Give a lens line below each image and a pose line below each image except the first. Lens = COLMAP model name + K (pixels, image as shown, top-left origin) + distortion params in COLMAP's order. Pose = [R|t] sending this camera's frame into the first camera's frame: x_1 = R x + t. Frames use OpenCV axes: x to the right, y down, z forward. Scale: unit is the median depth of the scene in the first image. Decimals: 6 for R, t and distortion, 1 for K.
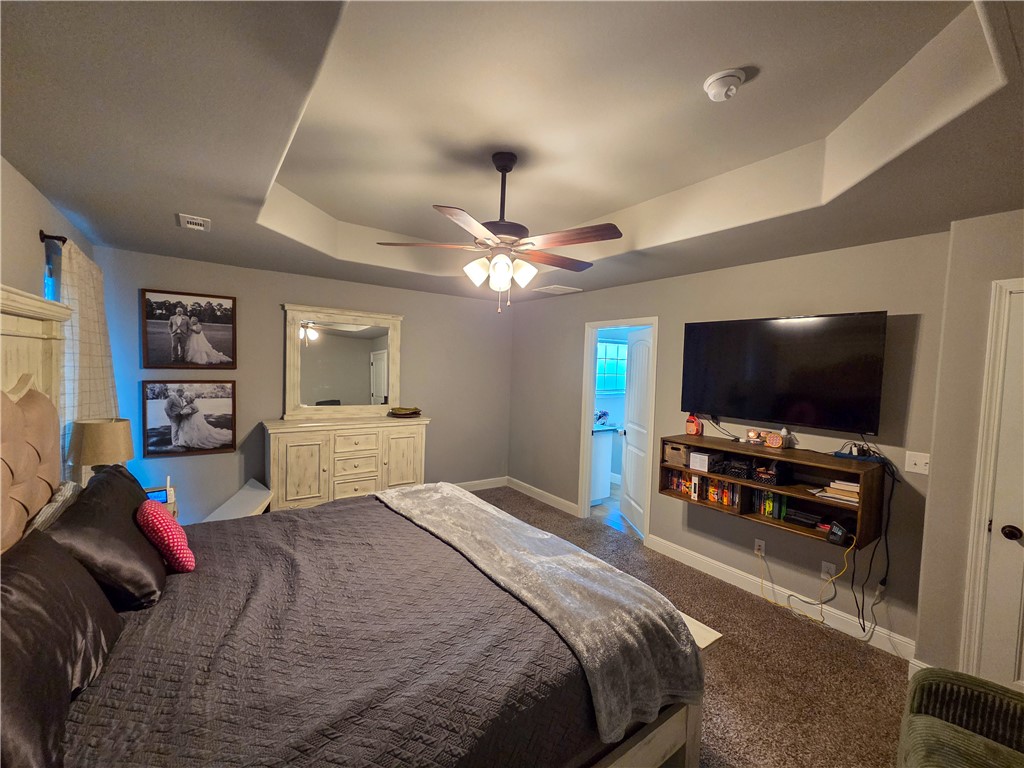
lens RADIAL K [[417.2, 0, 503.5], [0, 417.2, 382.8], [0, 0, 1]] dist [0.001698, -0.000120]
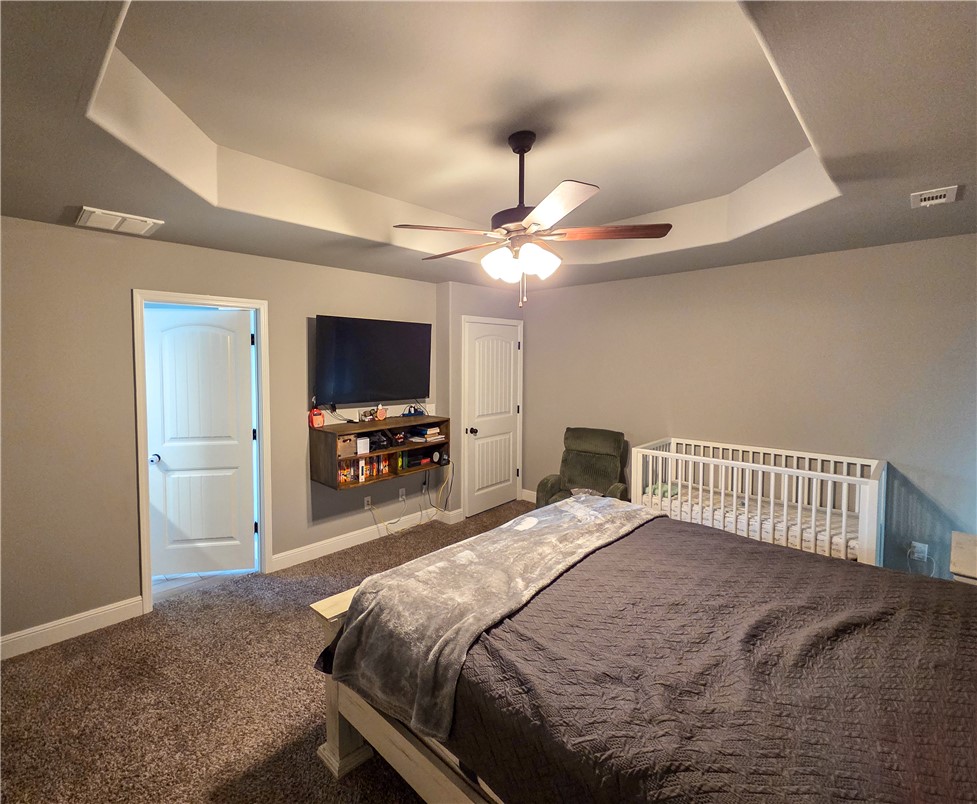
lens RADIAL K [[391.9, 0, 484.7], [0, 391.9, 378.6], [0, 0, 1]] dist [-0.027849, -0.000064]
pose [[-0.131532, -0.072806, 0.988635, -0.581847], [0.040569, 0.996069, 0.078751, -0.054346], [-0.990481, 0.050466, -0.128061, 0.825908]]
